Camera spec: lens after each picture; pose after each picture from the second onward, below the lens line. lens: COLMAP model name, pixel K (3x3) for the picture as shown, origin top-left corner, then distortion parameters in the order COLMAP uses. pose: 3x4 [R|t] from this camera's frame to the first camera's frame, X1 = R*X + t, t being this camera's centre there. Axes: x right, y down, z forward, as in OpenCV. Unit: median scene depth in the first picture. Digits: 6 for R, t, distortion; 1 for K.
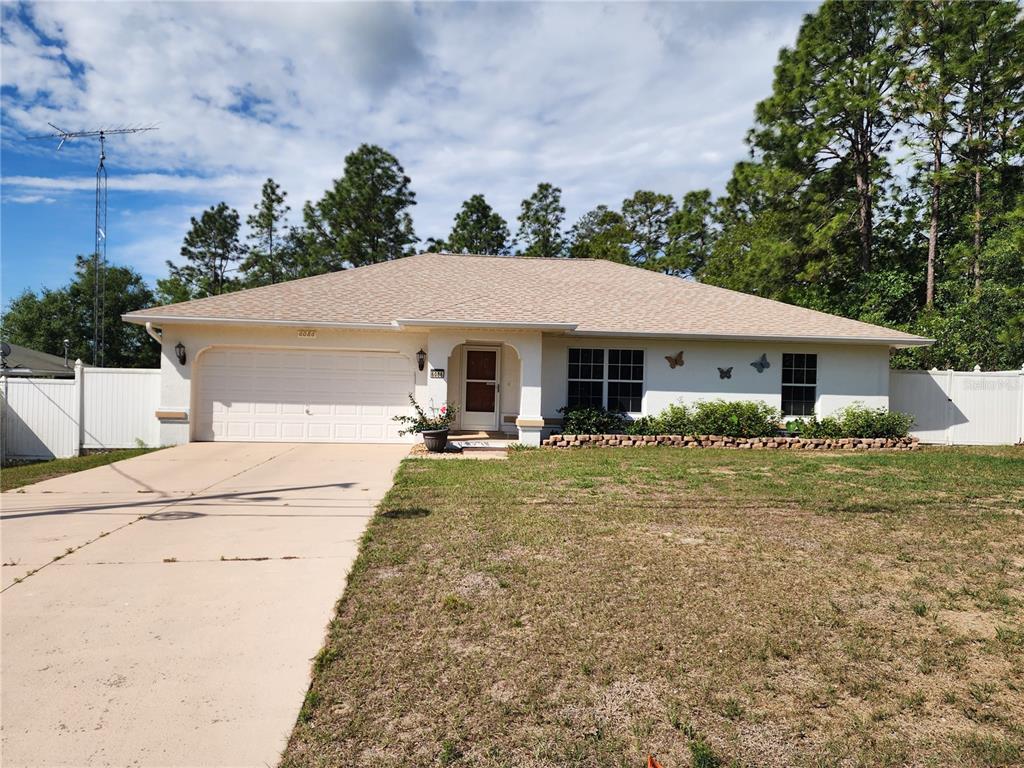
lens RADIAL K [[682.3, 0, 508.8], [0, 682.3, 374.7], [0, 0, 1]] dist [0.082163, -0.075283]
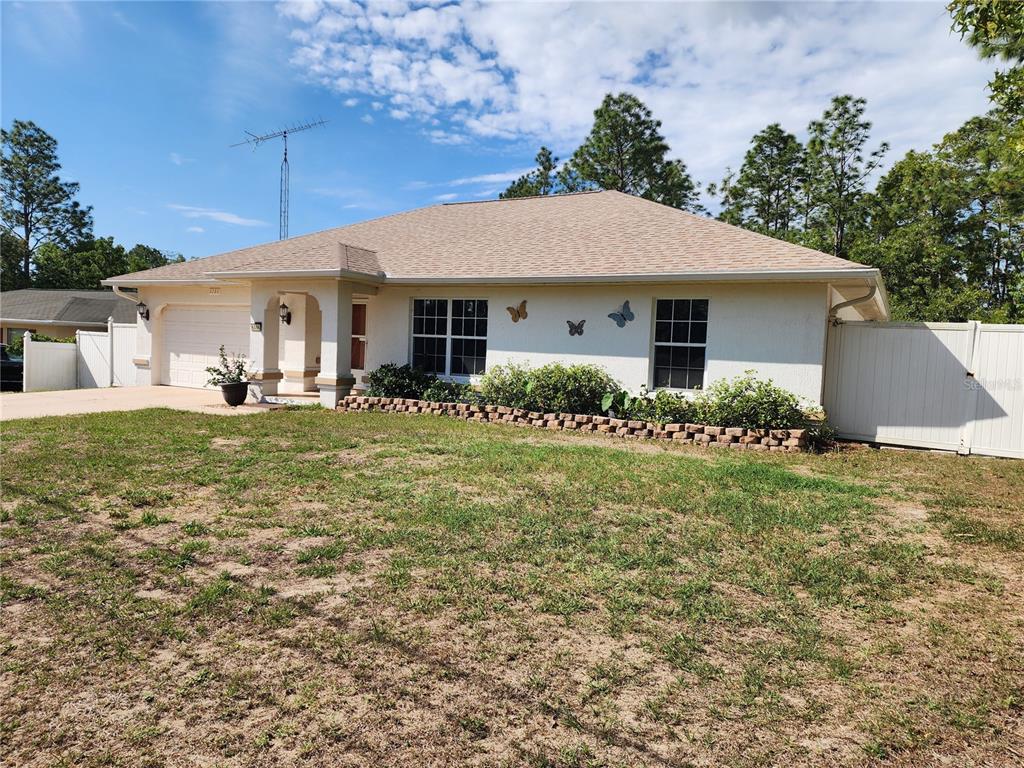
lens RADIAL K [[682.3, 0, 508.8], [0, 682.3, 374.7], [0, 0, 1]] dist [0.082163, -0.075283]
pose [[0.817395, 0.037010, -0.574887, 0.693155], [-0.006709, 0.998478, 0.054740, 0.008686], [0.576038, -0.040887, 0.816399, 0.344291]]
